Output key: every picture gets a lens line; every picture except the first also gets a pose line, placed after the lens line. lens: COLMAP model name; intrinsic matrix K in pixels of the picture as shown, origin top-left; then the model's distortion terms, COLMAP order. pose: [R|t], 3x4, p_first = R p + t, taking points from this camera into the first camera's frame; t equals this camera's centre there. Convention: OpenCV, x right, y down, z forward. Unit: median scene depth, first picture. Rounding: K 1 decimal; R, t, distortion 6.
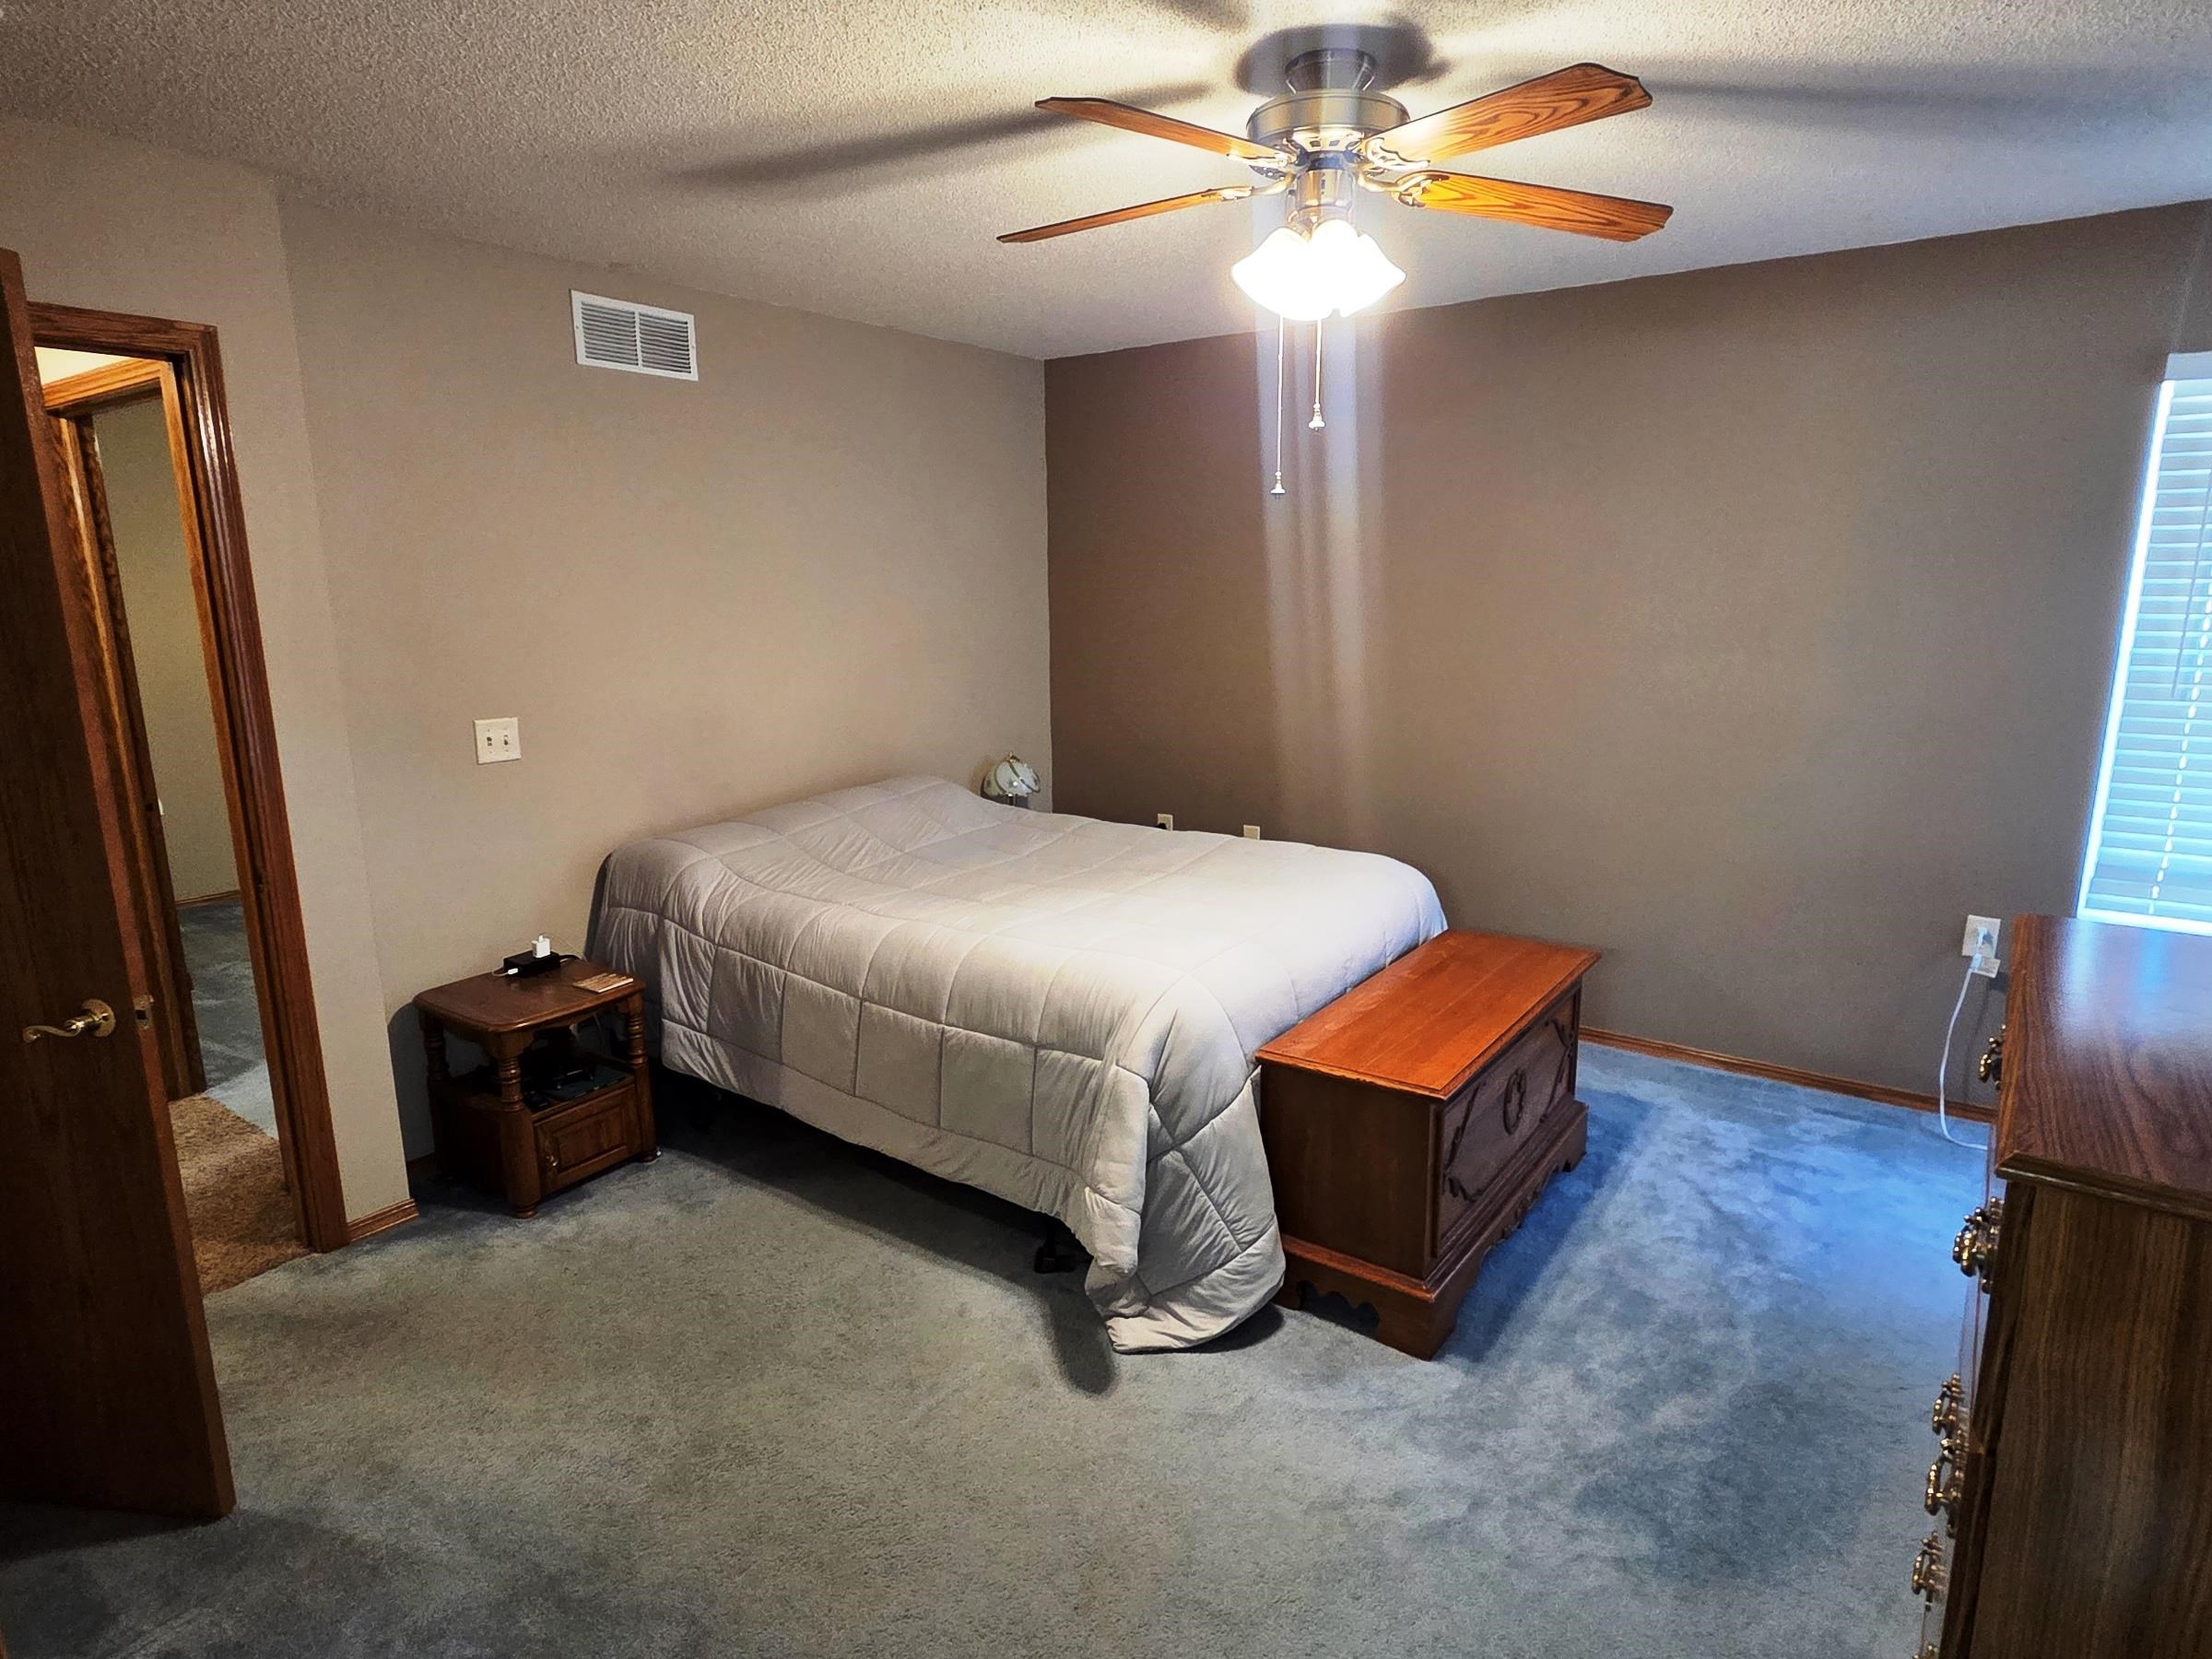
lens RADIAL K [[1215.4, 0, 1106.0], [0, 1215.4, 829.5], [0, 0, 1]] dist [0.002634, -0.000170]
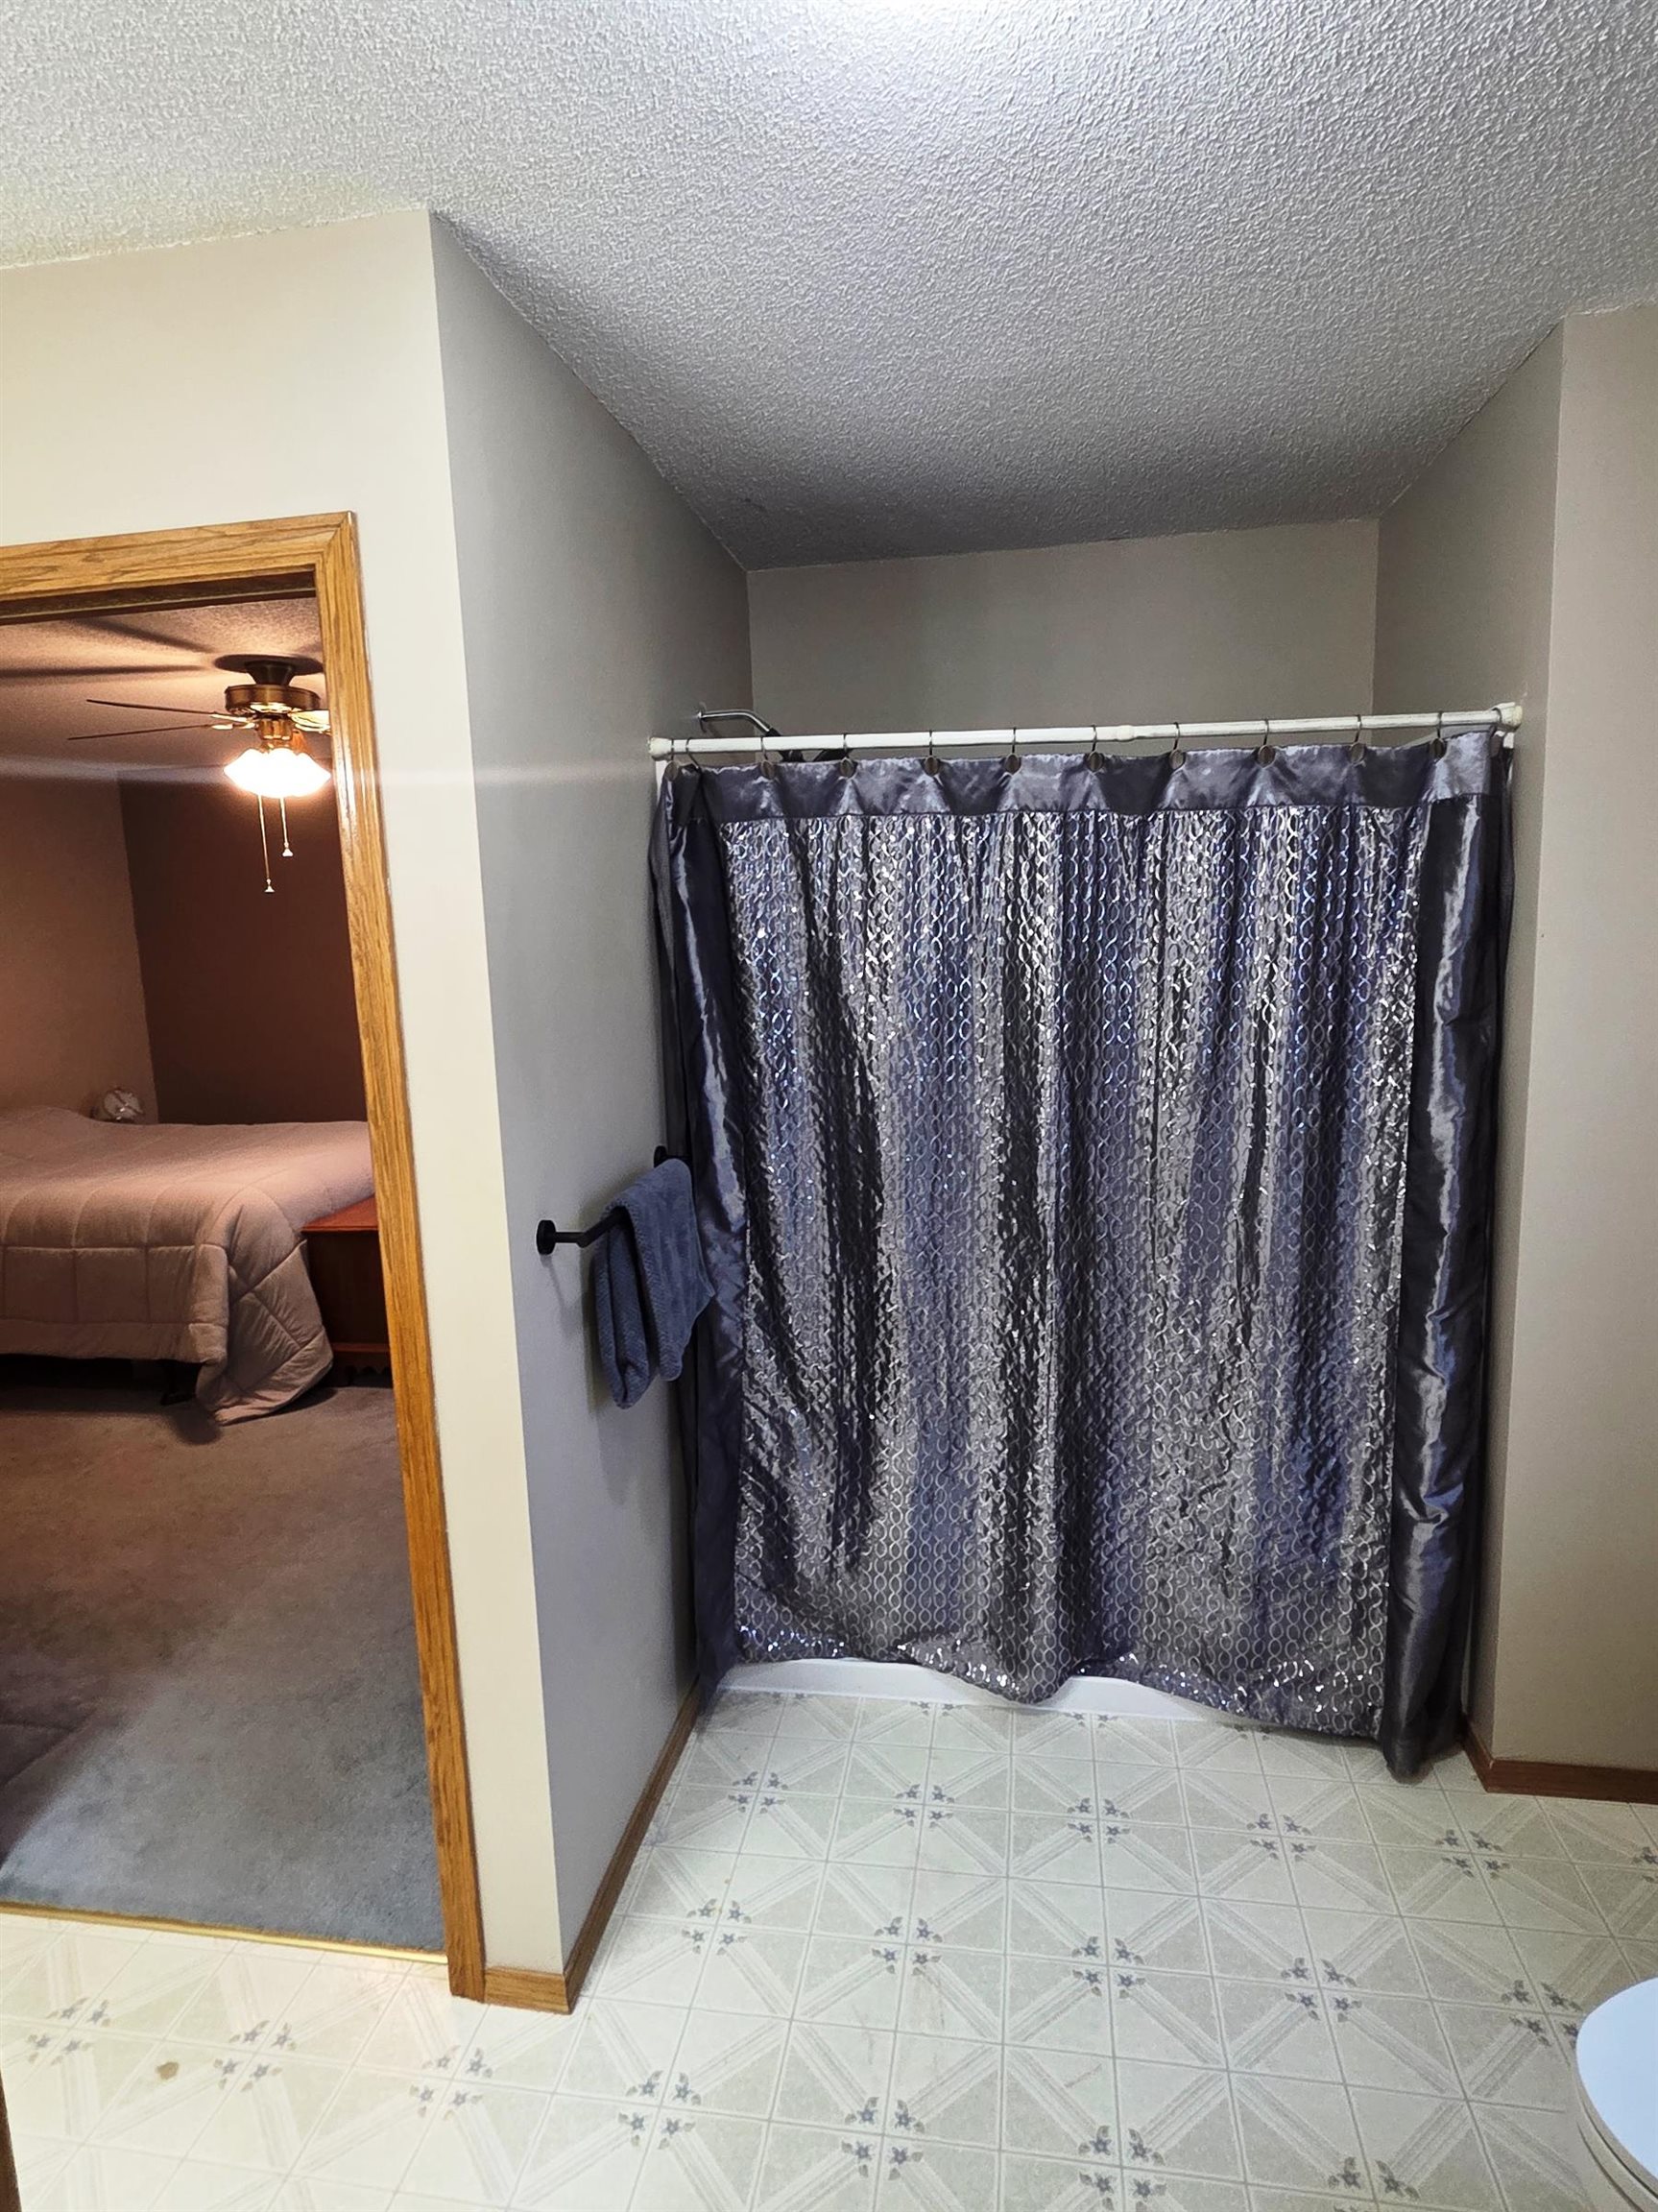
lens RADIAL K [[1215.4, 0, 829.0], [0, 1215.4, 1106.0], [0, 0, 1]] dist [0.002634, -0.000170]
pose [[0.898356, -0.087018, 0.430562, 0.073708], [0.114676, 0.992651, -0.038650, 0.168570], [-0.424035, 0.084096, 0.901733, -0.795872]]
